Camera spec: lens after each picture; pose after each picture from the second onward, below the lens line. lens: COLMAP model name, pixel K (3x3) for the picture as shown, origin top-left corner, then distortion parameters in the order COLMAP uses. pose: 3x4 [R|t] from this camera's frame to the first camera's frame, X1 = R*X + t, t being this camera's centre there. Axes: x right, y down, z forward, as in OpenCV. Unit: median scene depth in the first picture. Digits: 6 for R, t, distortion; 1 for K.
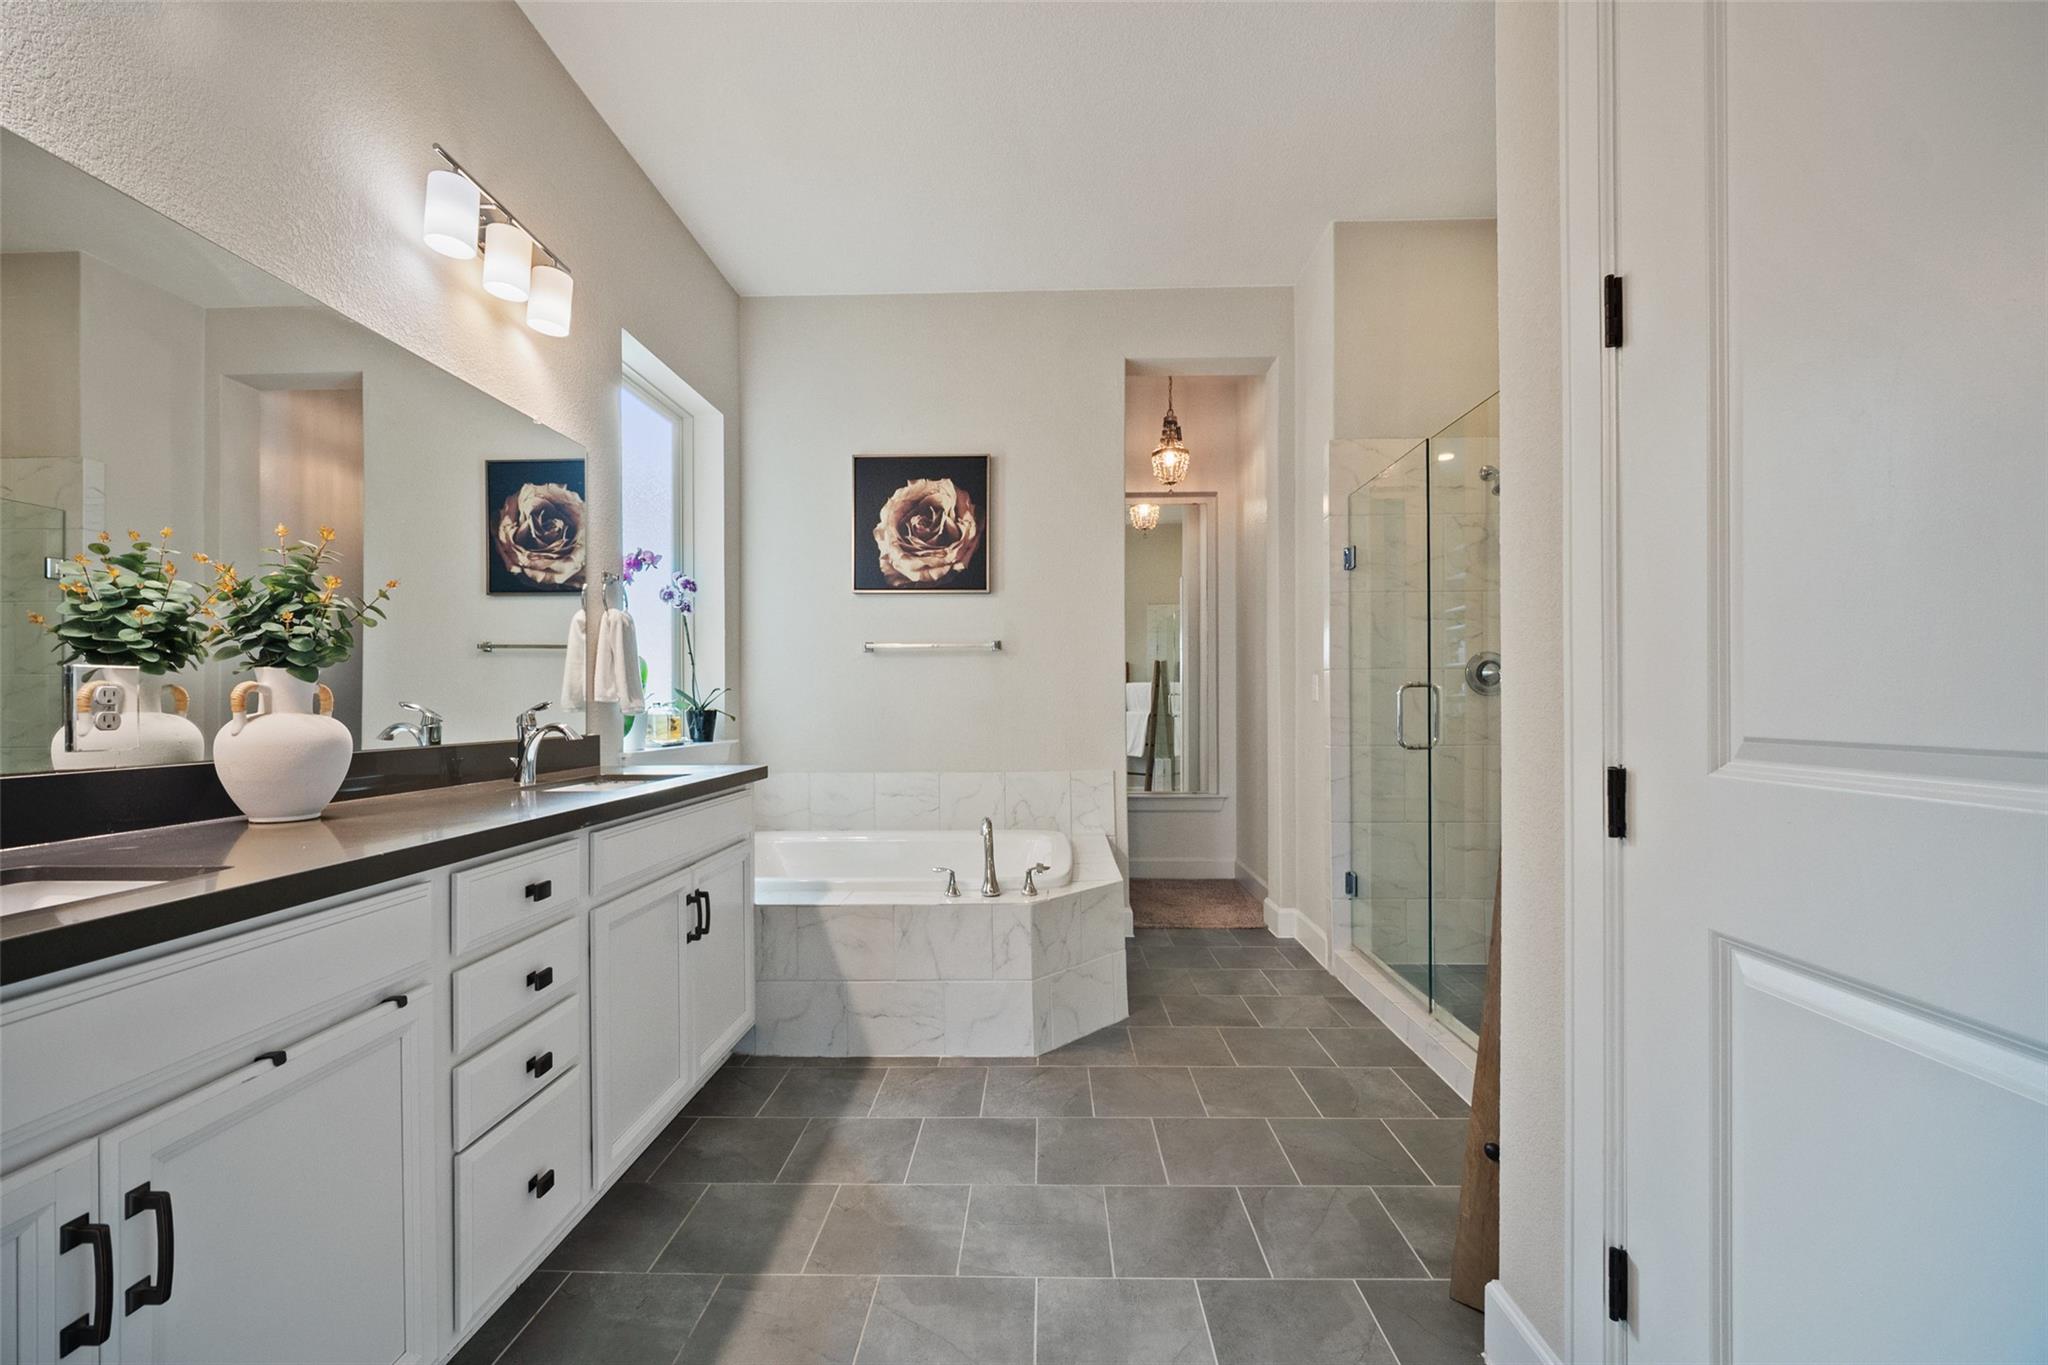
lens RADIAL K [[810.8, 0, 1025.0], [0, 810.8, 700.4], [0, 0, 1]] dist [0.000176, 0.000017]
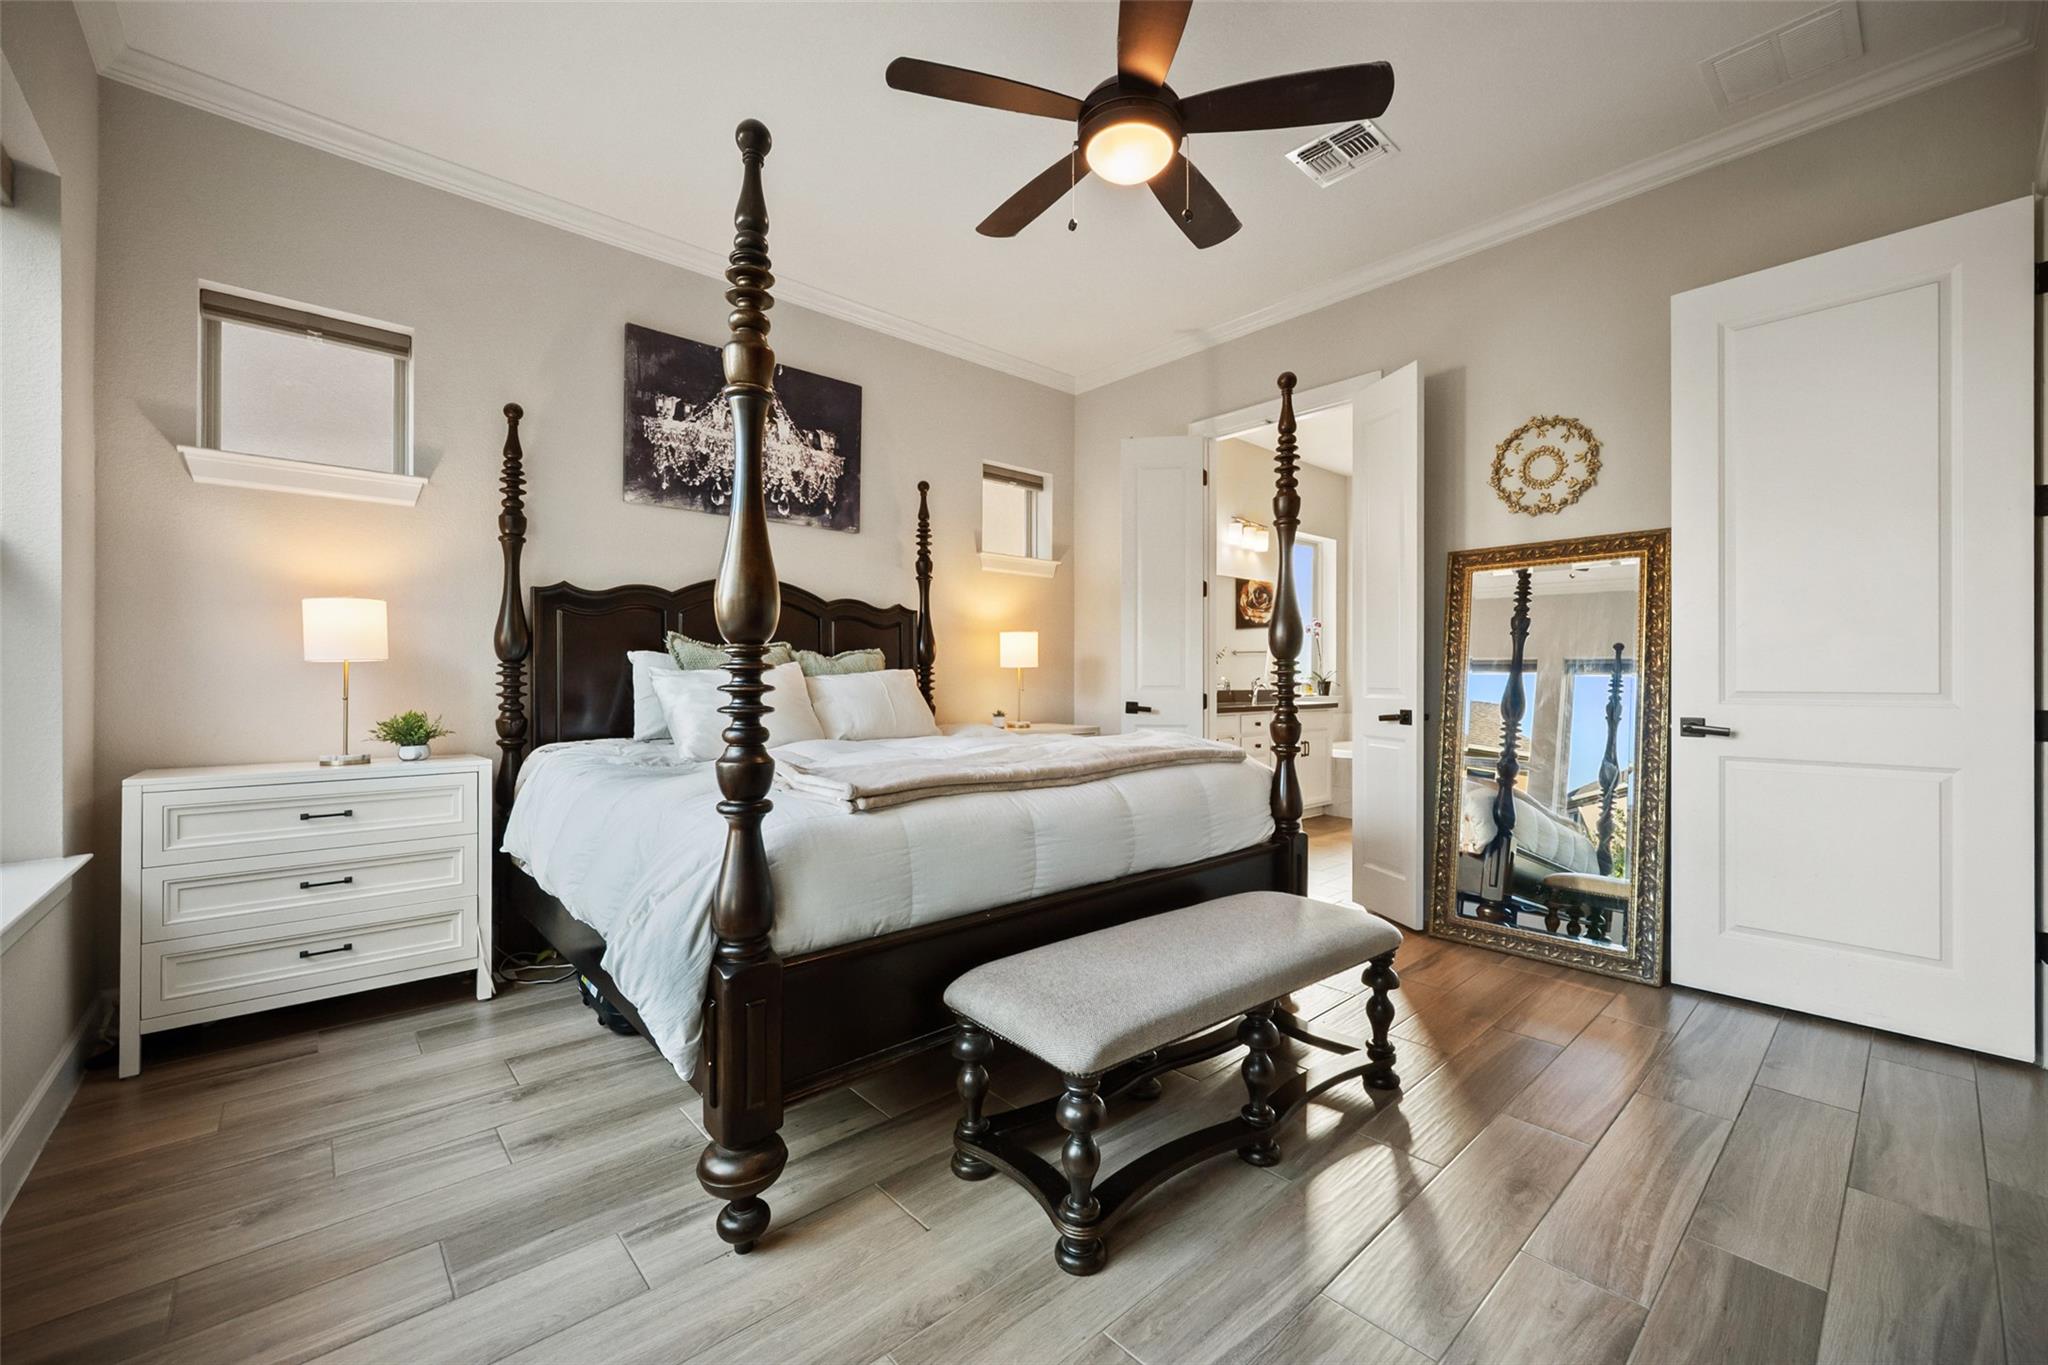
lens RADIAL K [[810.8, 0, 1020.9], [0, 810.8, 681.3], [0, 0, 1]] dist [0.000176, 0.000017]
pose [[0.684898, 0.005846, -0.728616, 0.608592], [-0.002537, 0.999981, 0.005638, 0.001900], [0.728635, -0.002013, 0.684900, -1.044146]]
